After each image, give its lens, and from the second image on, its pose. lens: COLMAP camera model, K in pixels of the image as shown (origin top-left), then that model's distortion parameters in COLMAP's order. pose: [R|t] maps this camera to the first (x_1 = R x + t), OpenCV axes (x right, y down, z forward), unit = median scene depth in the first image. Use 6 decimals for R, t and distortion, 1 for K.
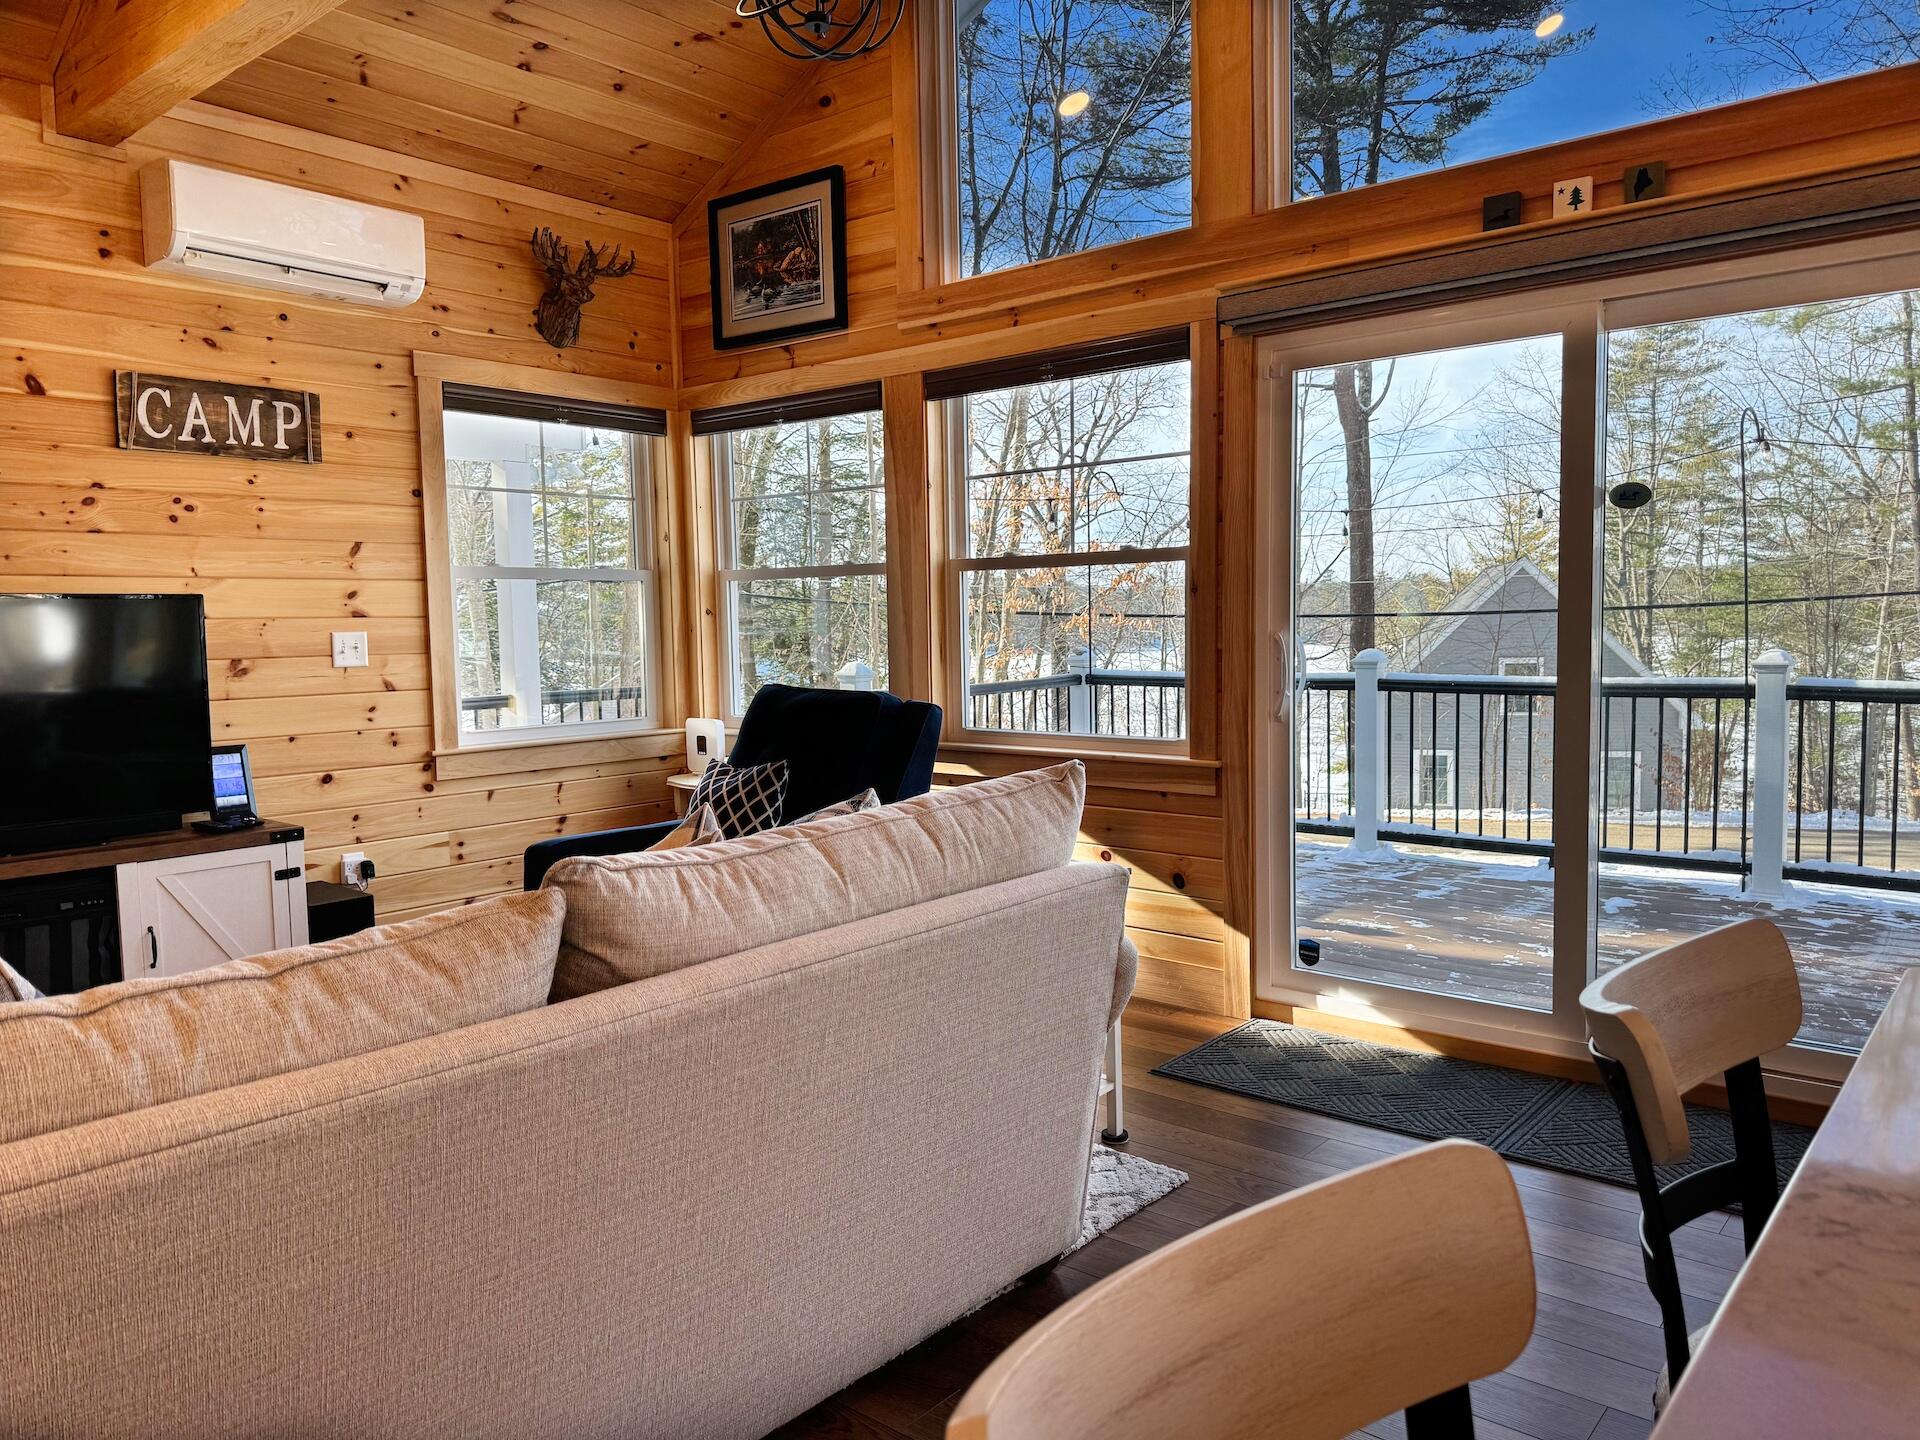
lens RADIAL K [[1354.9, 0, 954.6], [0, 1354.9, 720.8], [0, 0, 1]] dist [0.037507, -0.038407]
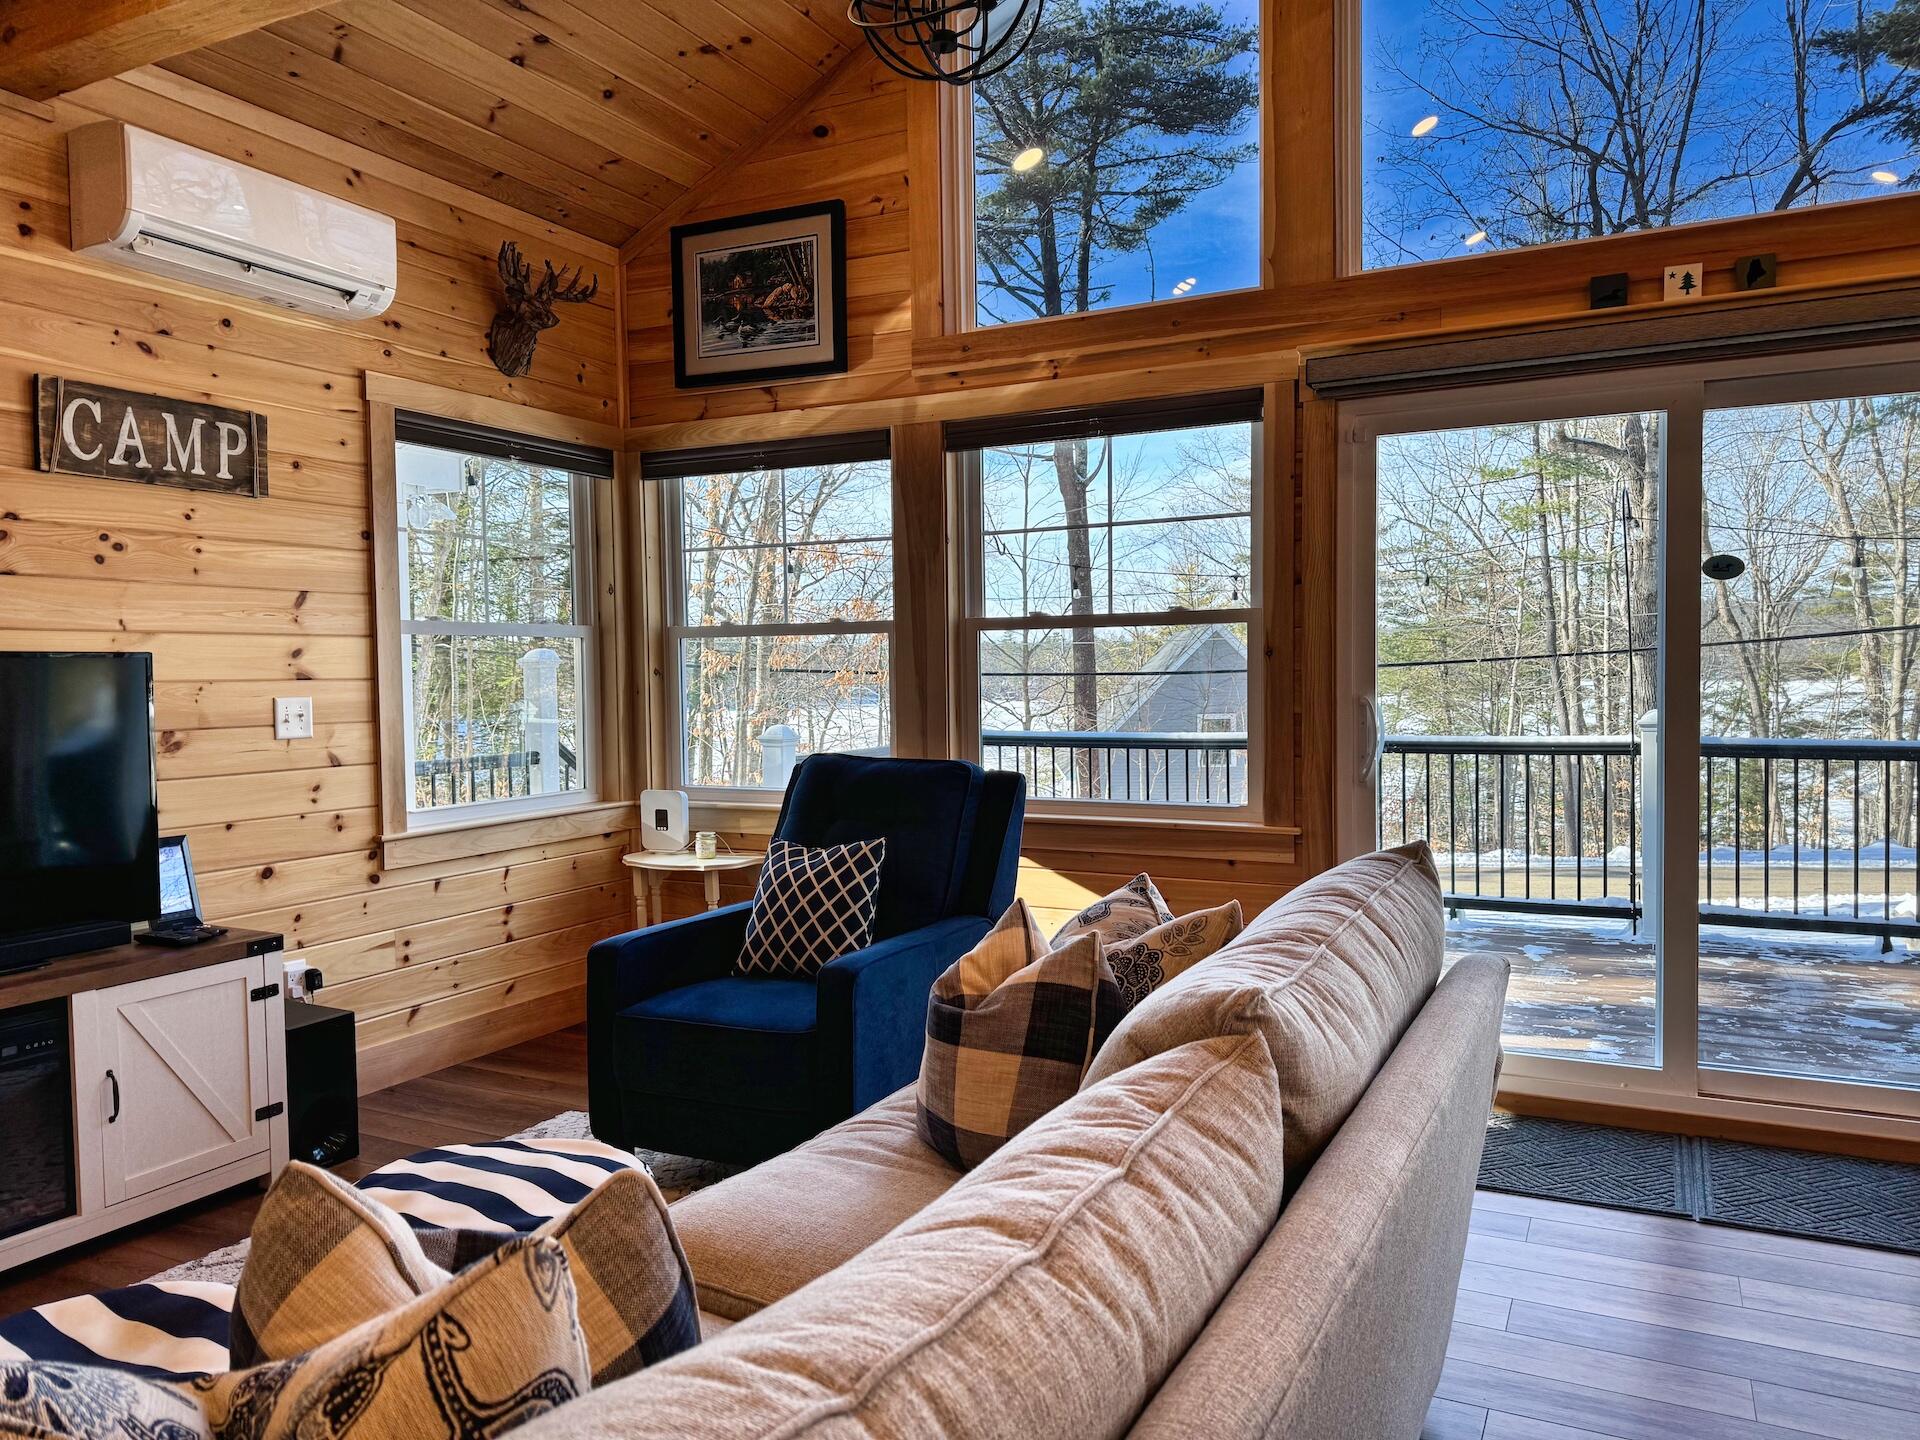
lens RADIAL K [[1354.9, 0, 951.8], [0, 1354.9, 727.3], [0, 0, 1]] dist [0.037507, -0.038407]
pose [[0.974108, -0.006479, 0.225991, -0.221214], [0.014972, 0.999244, -0.035889, -0.009461], [-0.225588, 0.038343, 0.973468, 0.082201]]
